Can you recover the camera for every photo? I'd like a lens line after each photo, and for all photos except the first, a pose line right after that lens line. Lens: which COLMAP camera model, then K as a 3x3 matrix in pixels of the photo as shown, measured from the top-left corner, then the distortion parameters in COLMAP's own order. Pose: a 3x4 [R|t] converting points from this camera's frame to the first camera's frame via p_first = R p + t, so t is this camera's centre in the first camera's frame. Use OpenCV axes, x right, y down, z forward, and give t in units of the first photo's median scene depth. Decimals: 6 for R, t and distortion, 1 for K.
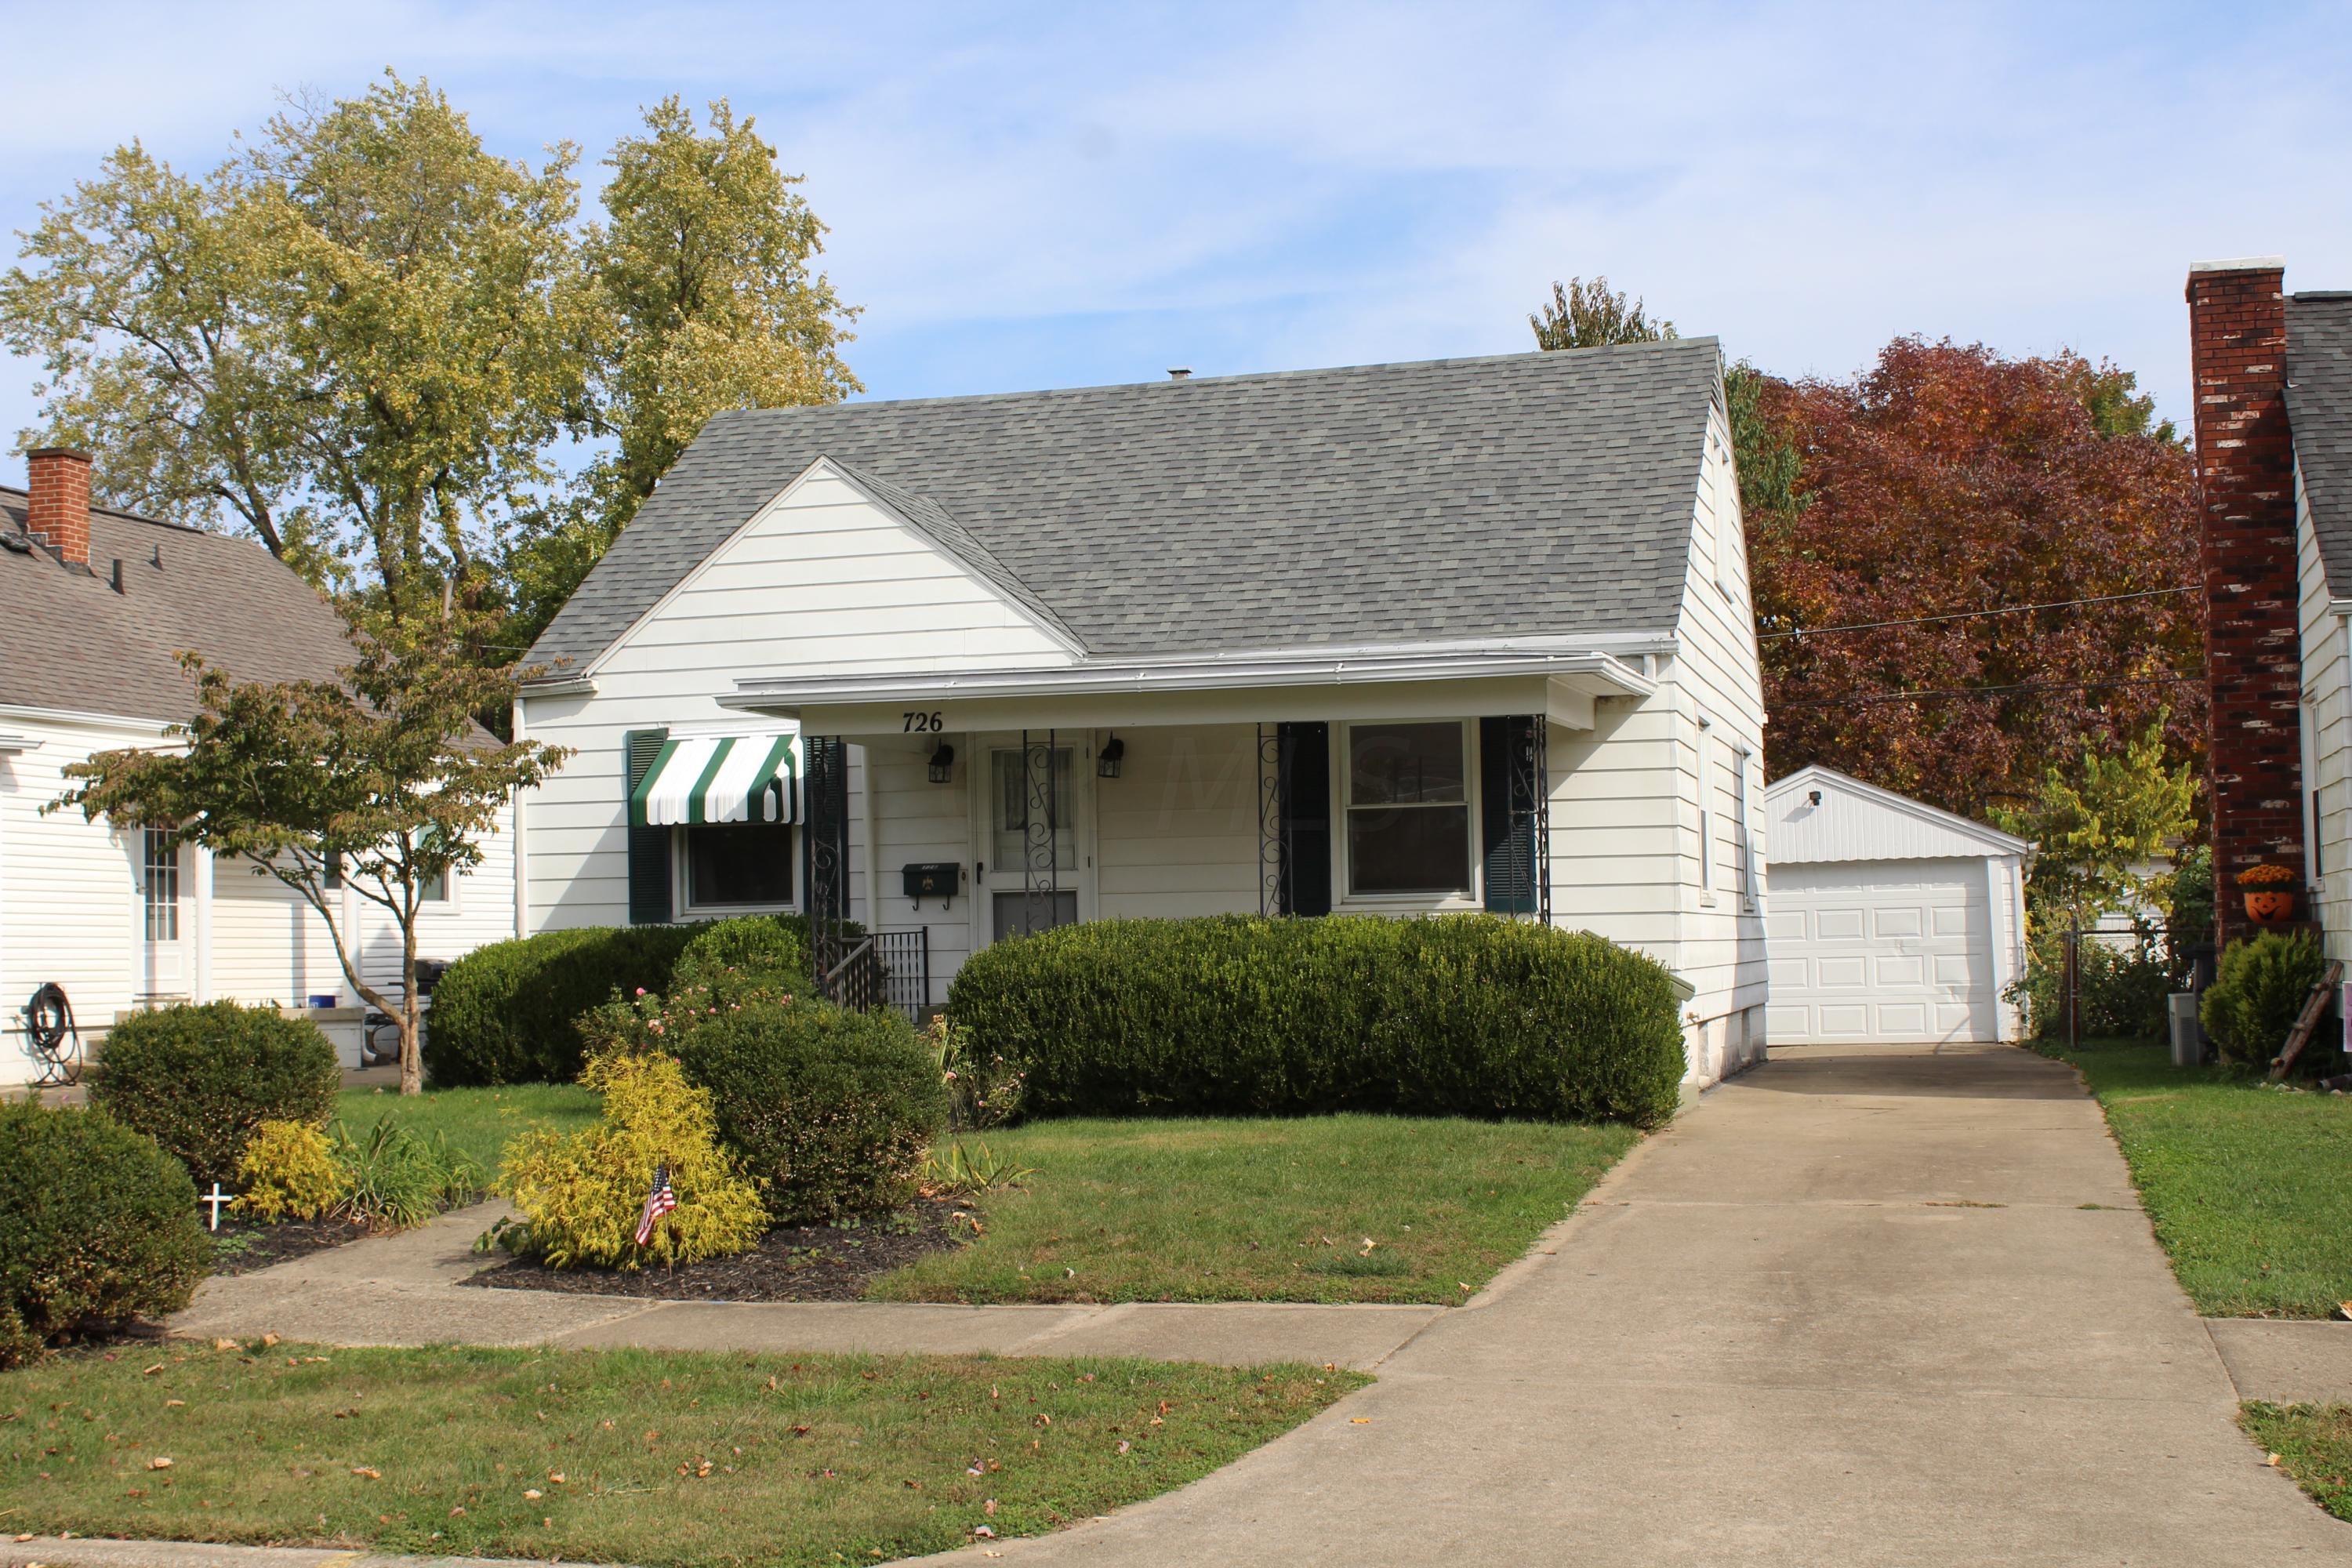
lens RADIAL K [[2902.2, 0, 1146.9], [0, 2902.2, 790.4], [0, 0, 1]] dist [-0.105824, 0.054812]
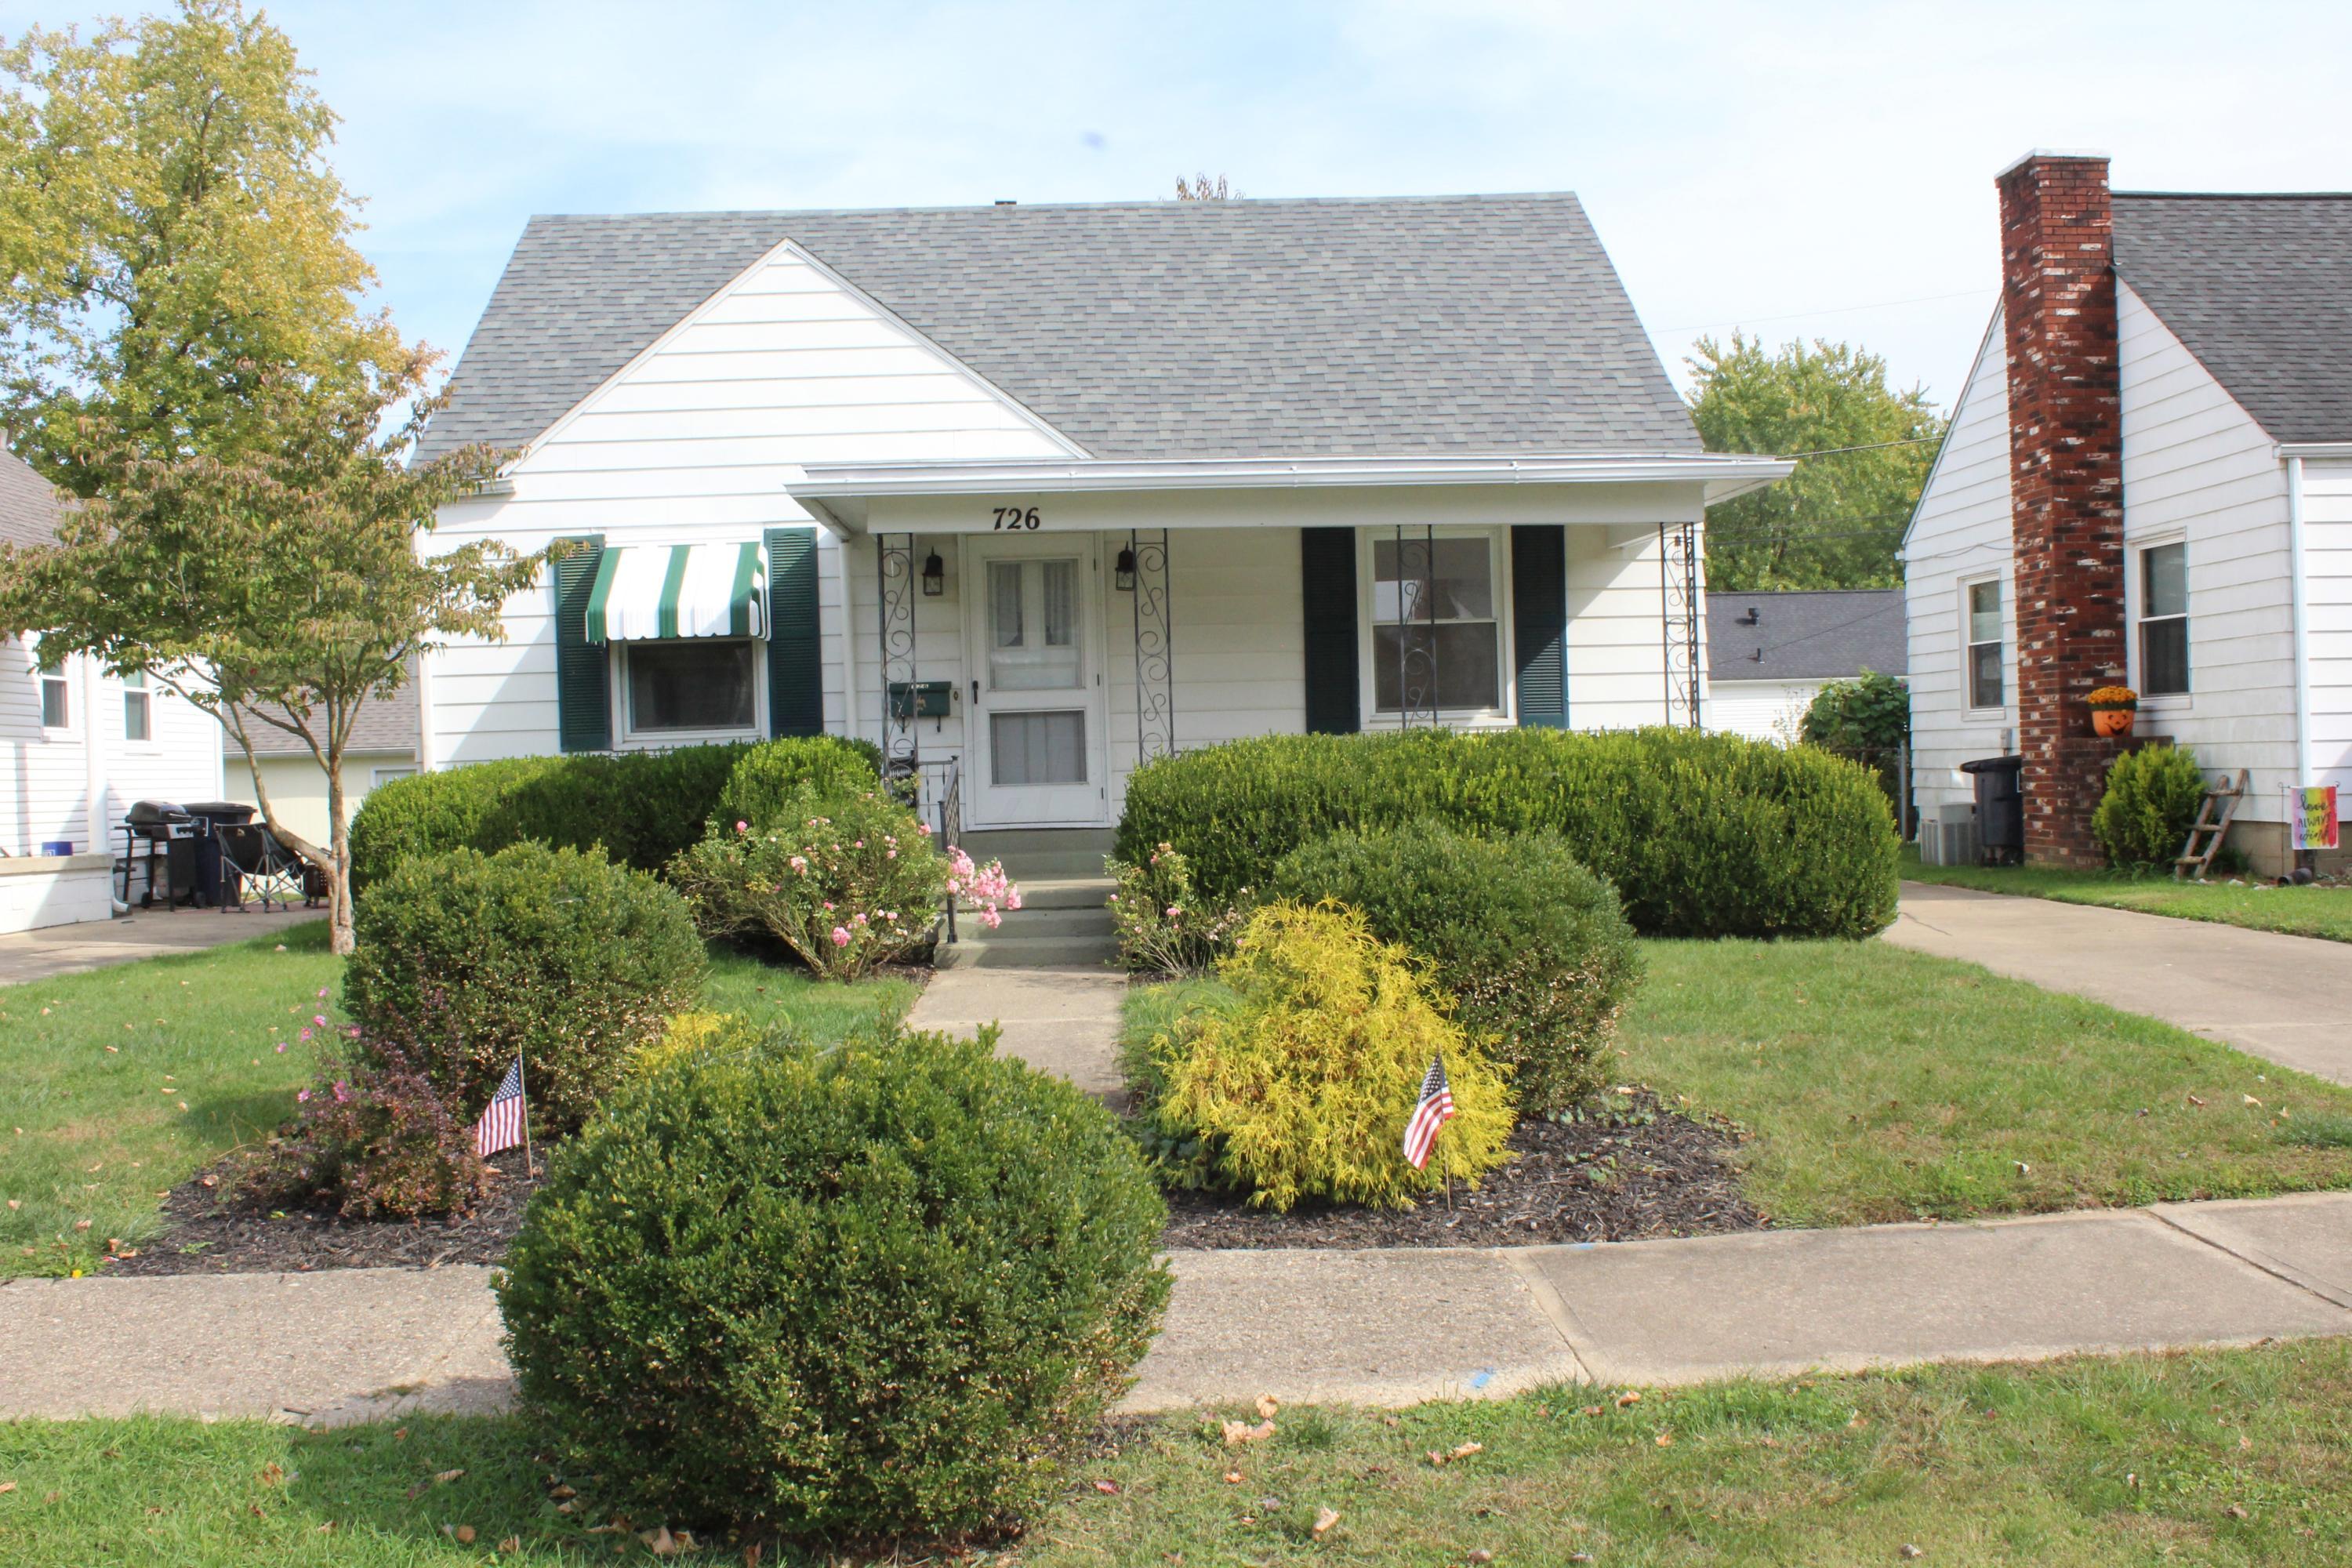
lens RADIAL K [[2265.8, 0, 1176.0], [0, 2265.8, 784.0], [0, 0, 1]] dist [-0.179562, 0.205555]
pose [[0.941887, -0.014168, 0.335630, -0.243546], [-0.003737, 0.998606, 0.052642, 0.019578], [-0.335908, -0.050837, 0.940522, 0.295892]]
